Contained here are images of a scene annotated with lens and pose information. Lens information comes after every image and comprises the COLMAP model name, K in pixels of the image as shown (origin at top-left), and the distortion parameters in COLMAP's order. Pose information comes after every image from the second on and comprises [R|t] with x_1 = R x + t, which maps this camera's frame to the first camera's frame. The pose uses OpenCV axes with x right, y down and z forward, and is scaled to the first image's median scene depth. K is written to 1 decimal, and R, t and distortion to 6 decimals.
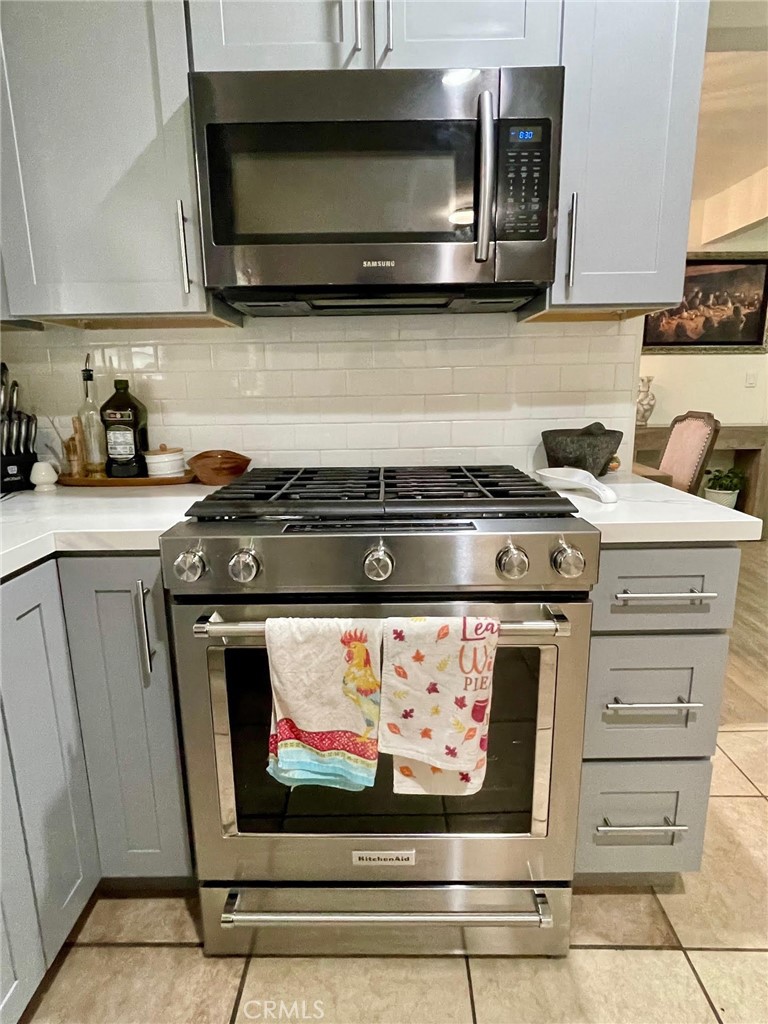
lens RADIAL K [[565.1, 0, 384.0], [0, 565.1, 512.0], [0, 0, 1]] dist [-0.003050, -0.000413]
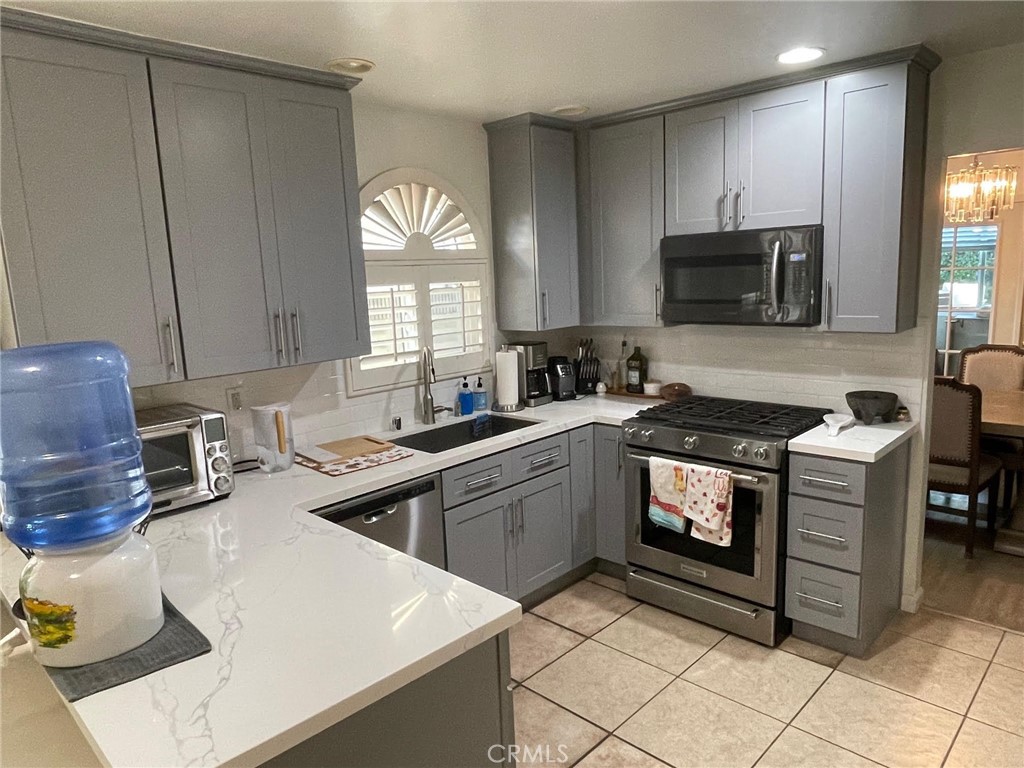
lens RADIAL K [[669.9, 0, 512.0], [0, 669.9, 384.0], [0, 0, 1]] dist [-0.001169, -0.001763]
pose [[0.731491, 0.095397, -0.675145, 1.306856], [-0.116149, 0.993126, 0.014484, -0.115301], [0.671886, 0.067823, 0.737543, -1.678894]]
